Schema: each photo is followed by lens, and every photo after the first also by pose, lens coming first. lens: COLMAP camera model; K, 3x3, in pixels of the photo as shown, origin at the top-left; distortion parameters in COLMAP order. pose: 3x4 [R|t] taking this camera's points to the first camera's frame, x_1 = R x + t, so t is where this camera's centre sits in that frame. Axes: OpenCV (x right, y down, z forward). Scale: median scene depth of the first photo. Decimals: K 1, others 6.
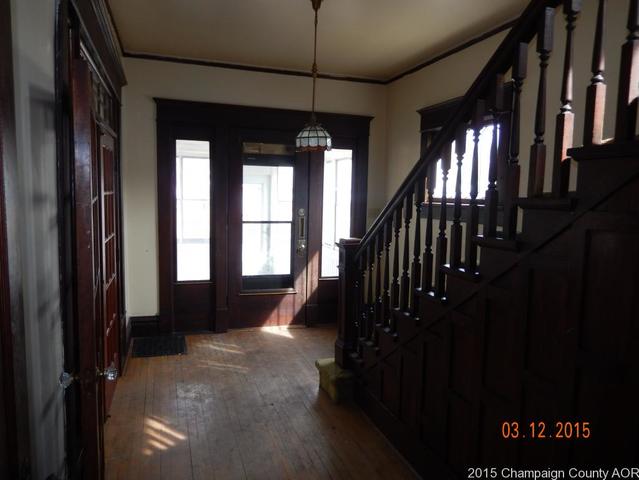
lens RADIAL K [[472.2, 0, 319.5], [0, 472.2, 240.0], [0, 0, 1]] dist [-0.005501, -0.002503]
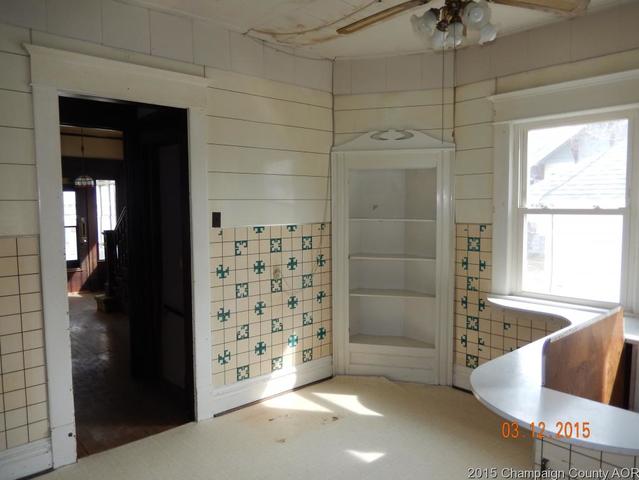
lens RADIAL K [[472.2, 0, 319.5], [0, 472.2, 240.0], [0, 0, 1]] dist [-0.005501, -0.002503]
pose [[0.915875, -0.060096, 0.396940, 0.057958], [0.069017, 0.997582, -0.008214, 0.077020], [-0.395487, 0.034918, 0.917808, -0.781198]]
